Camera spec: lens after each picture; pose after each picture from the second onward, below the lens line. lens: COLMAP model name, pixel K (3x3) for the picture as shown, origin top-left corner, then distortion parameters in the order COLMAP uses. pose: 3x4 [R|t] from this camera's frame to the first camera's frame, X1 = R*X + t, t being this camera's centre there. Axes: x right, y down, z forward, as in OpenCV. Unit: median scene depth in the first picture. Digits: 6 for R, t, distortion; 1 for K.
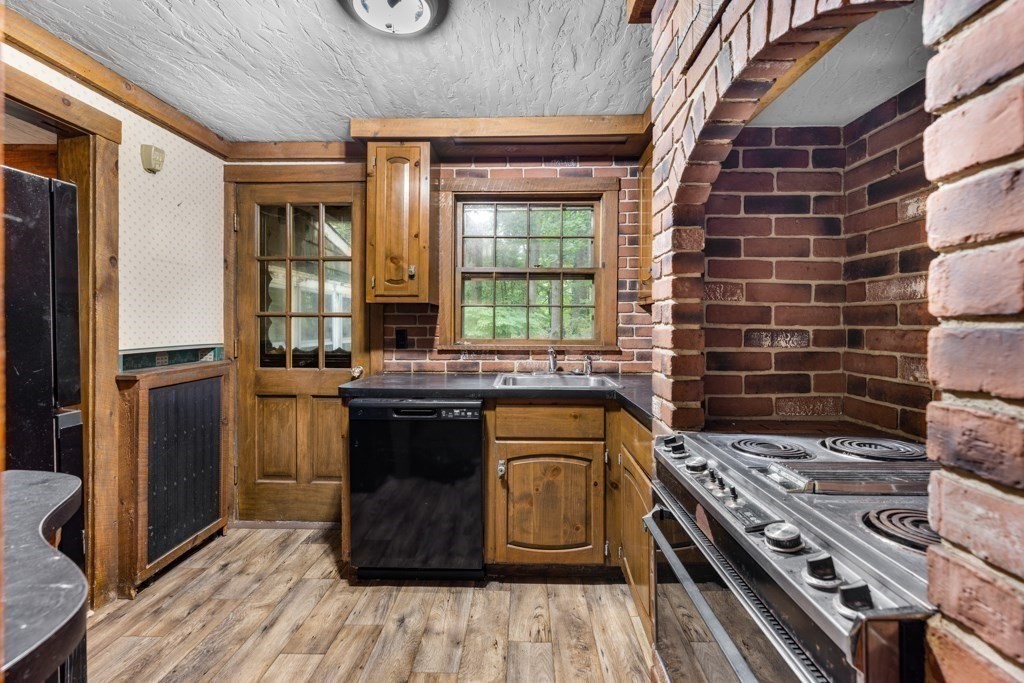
lens RADIAL K [[457.9, 0, 509.0], [0, 457.9, 329.8], [0, 0, 1]] dist [-0.001761, -0.000161]
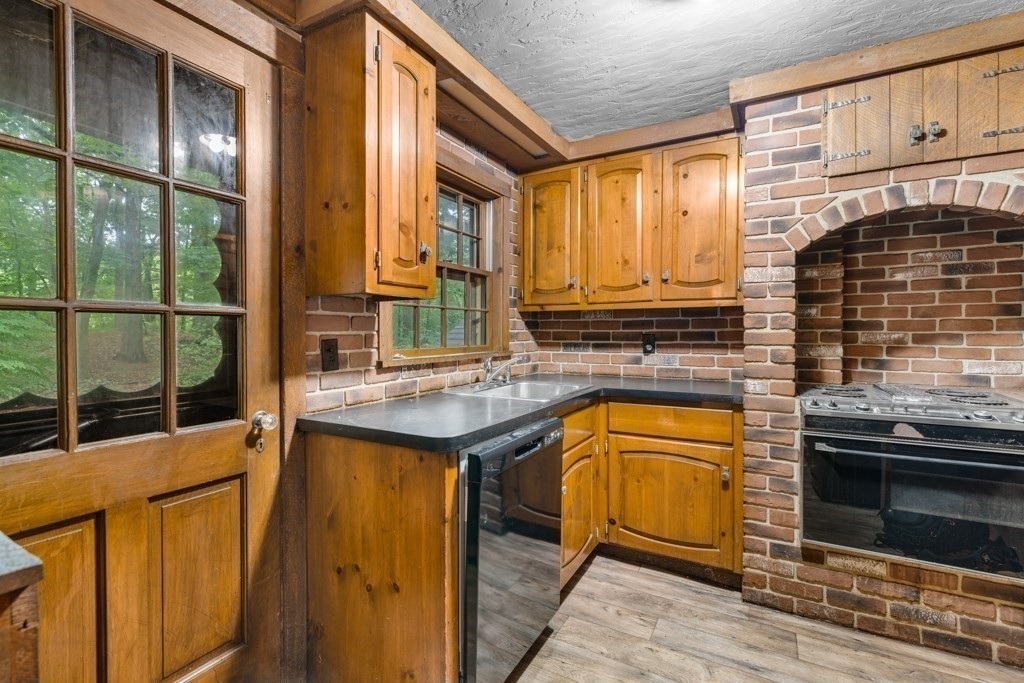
lens RADIAL K [[461.6, 0, 515.7], [0, 461.6, 338.2], [0, 0, 1]] dist [-0.000321, -0.000049]
pose [[0.456885, -0.019938, 0.889302, -0.662461], [0.012206, 0.999795, 0.016144, -0.008360], [-0.889442, 0.003478, 0.457035, 0.507093]]
